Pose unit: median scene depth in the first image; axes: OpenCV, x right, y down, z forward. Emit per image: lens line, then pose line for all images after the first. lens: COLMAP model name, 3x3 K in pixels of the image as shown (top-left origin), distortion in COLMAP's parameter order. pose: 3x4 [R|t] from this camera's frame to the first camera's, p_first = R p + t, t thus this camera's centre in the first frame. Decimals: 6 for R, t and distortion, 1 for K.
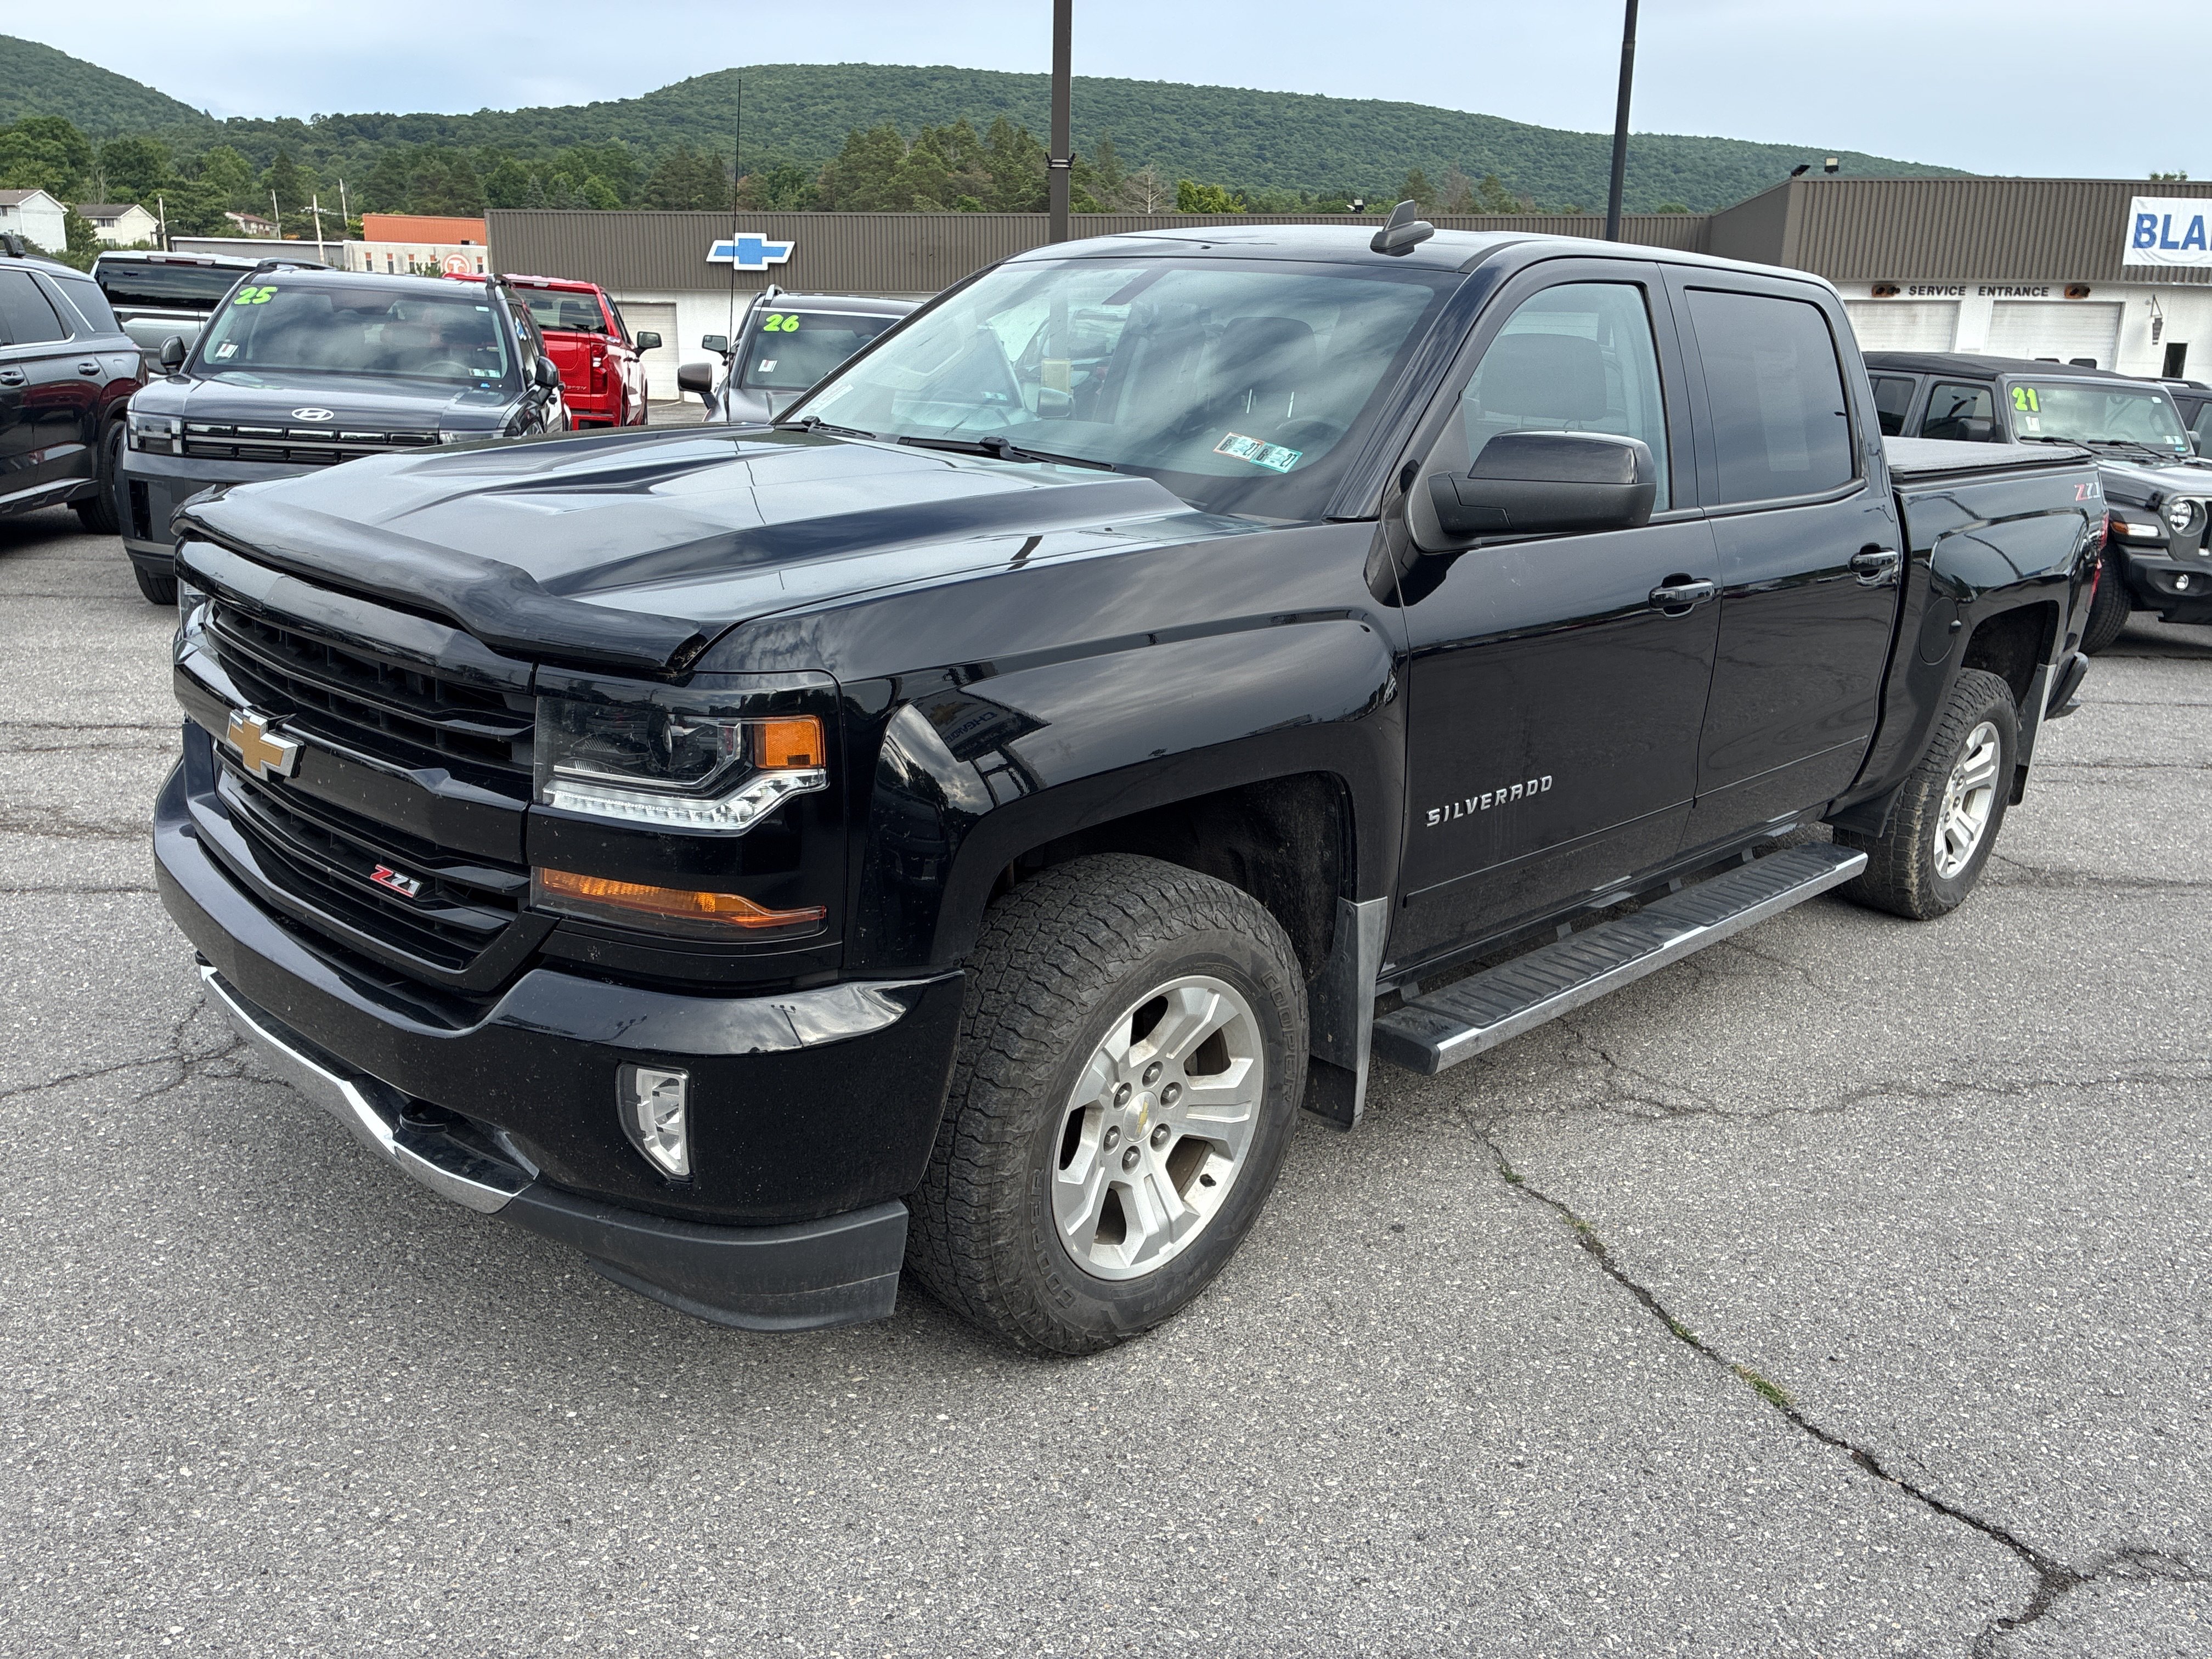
lens RADIAL K [[1648.4, 0, 1106.0], [0, 1648.4, 829.5], [0, 0, 1]] dist [0.097601, -0.138908]
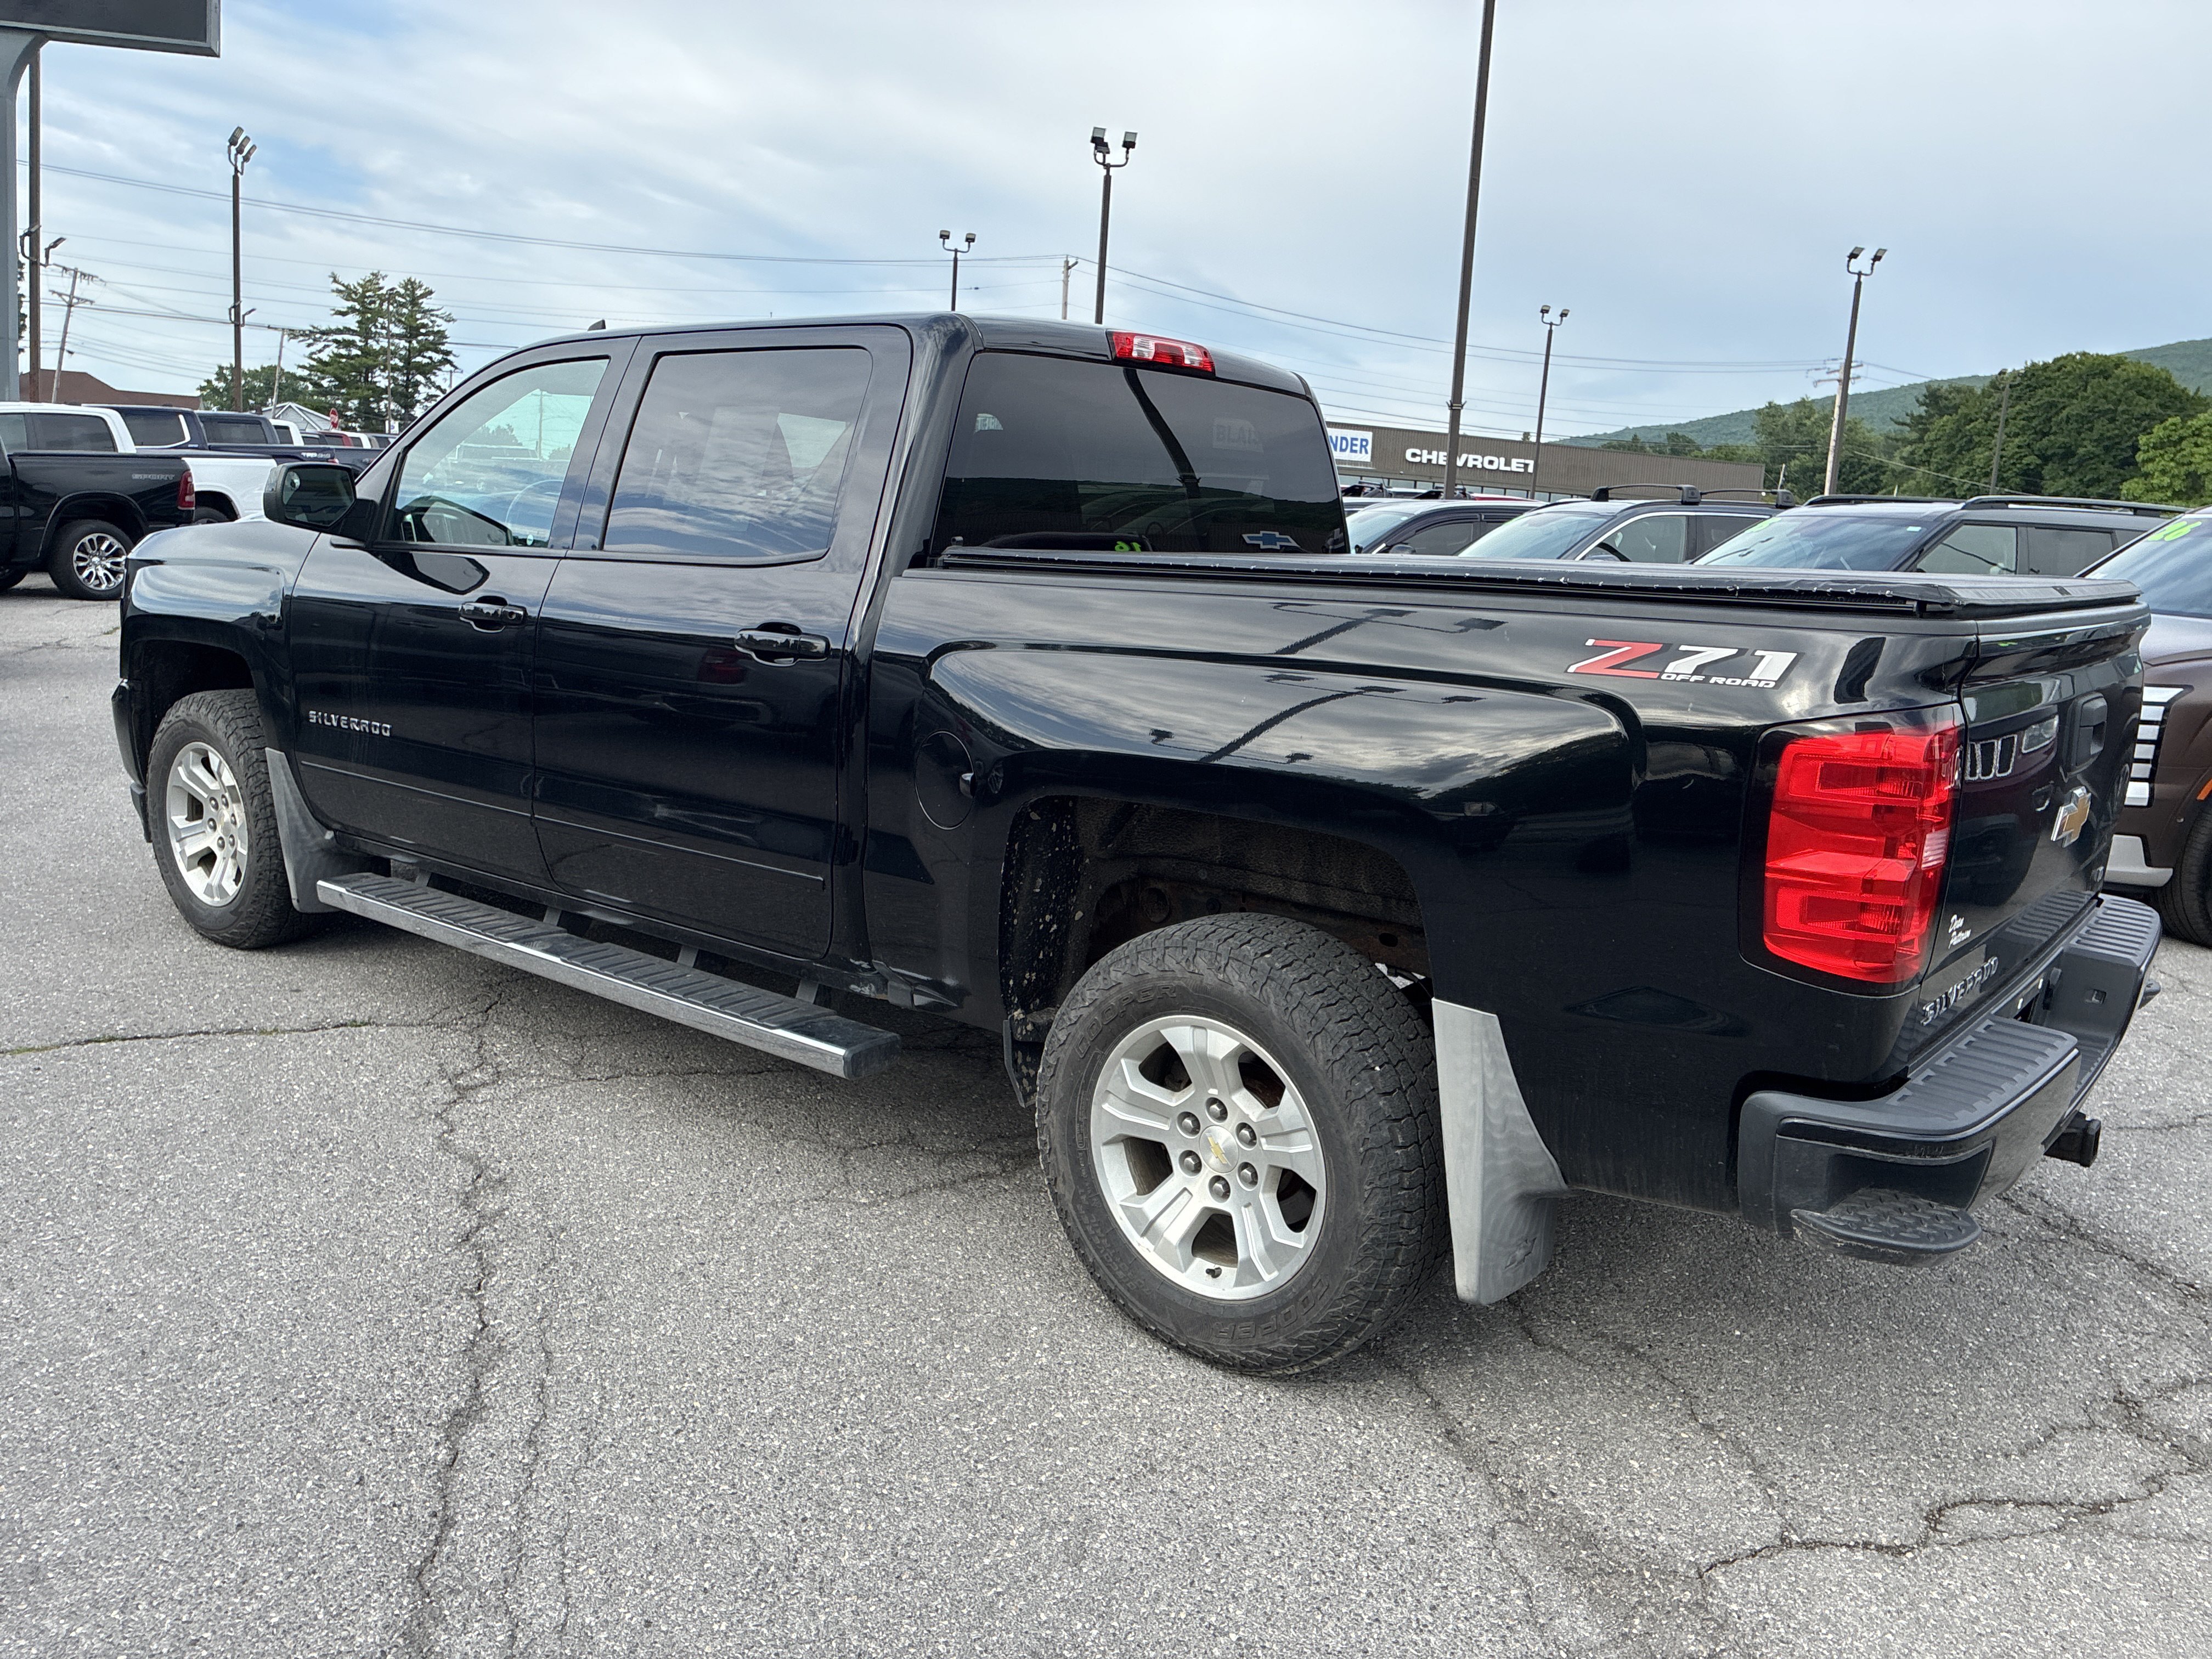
lens RADIAL K [[1663.9, 0, 1108.5], [0, 1663.9, 803.9], [0, 0, 1]] dist [0.080931, -0.110228]
pose [[0.117588, 0.117590, -0.986076, 1.849092], [-0.314162, 0.946371, 0.075391, -0.282387], [0.942059, 0.300923, 0.148224, 1.500633]]
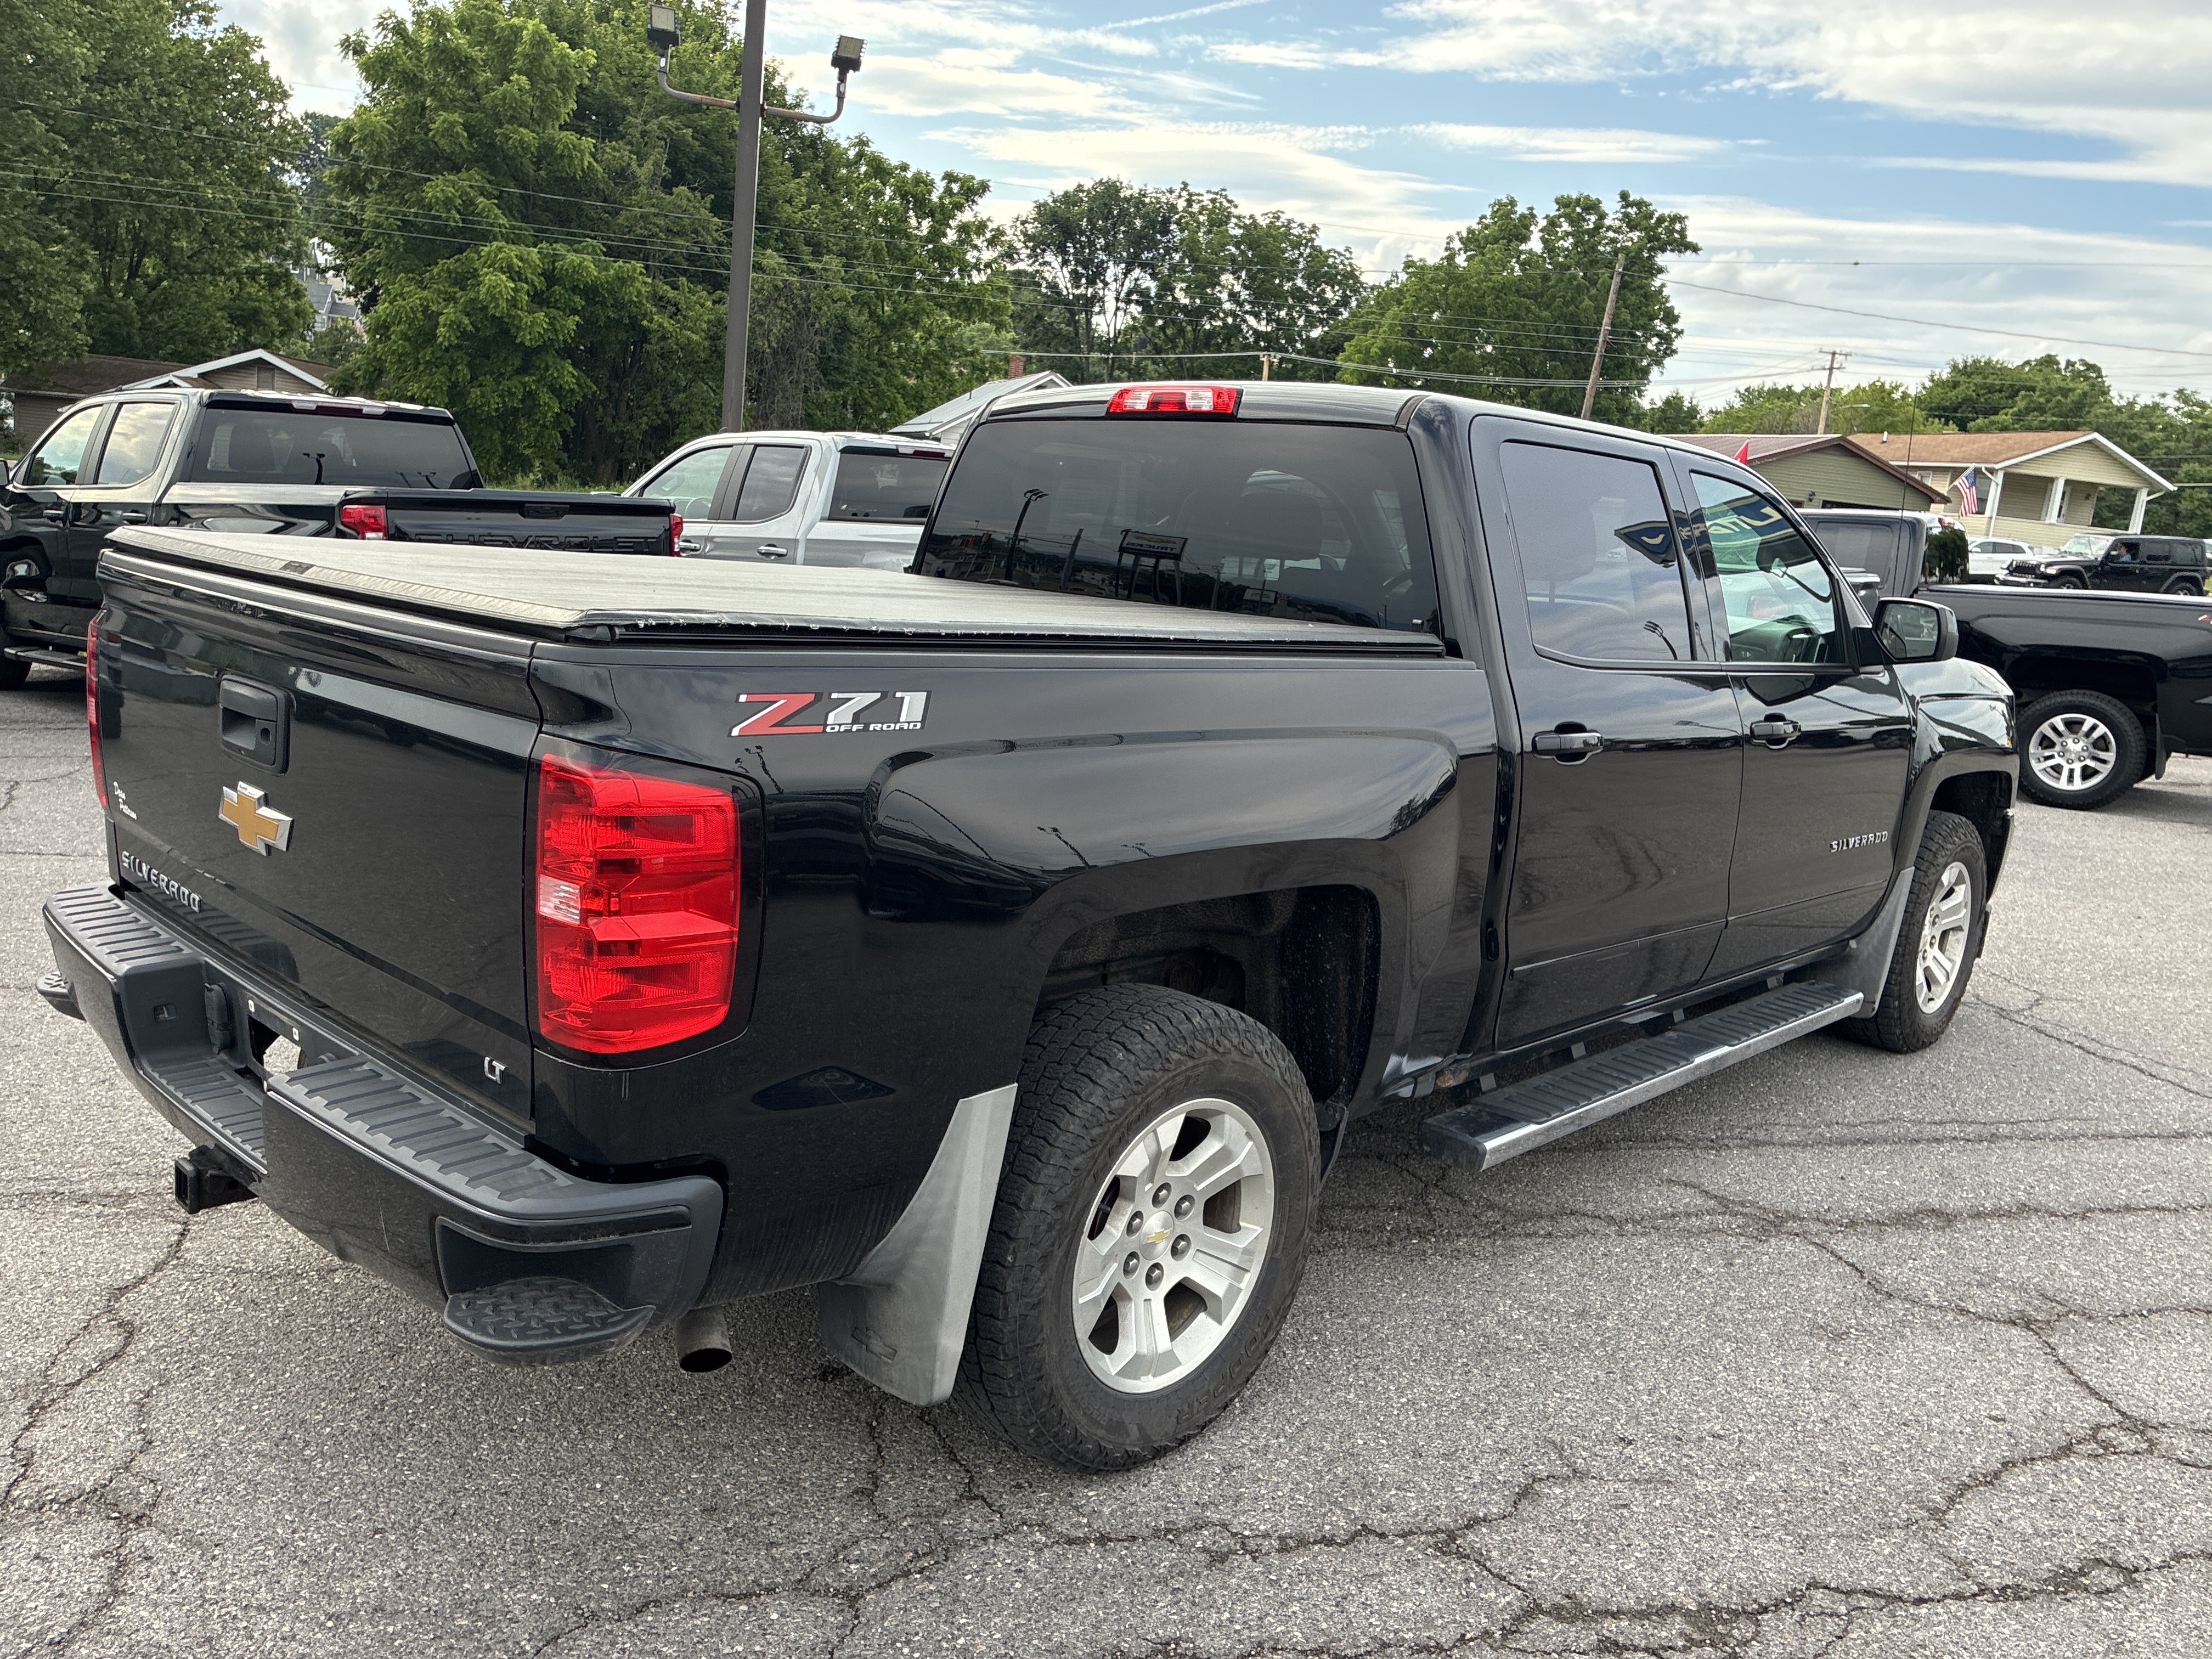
lens RADIAL K [[1663.9, 0, 1108.5], [0, 1663.9, 803.9], [0, 0, 1]] dist [0.080931, -0.110228]
pose [[-0.991966, -0.120299, -0.039145, 0.537970], [-0.125352, 0.892936, 0.432379, -0.817031], [-0.017061, 0.433812, -0.900842, 2.952805]]
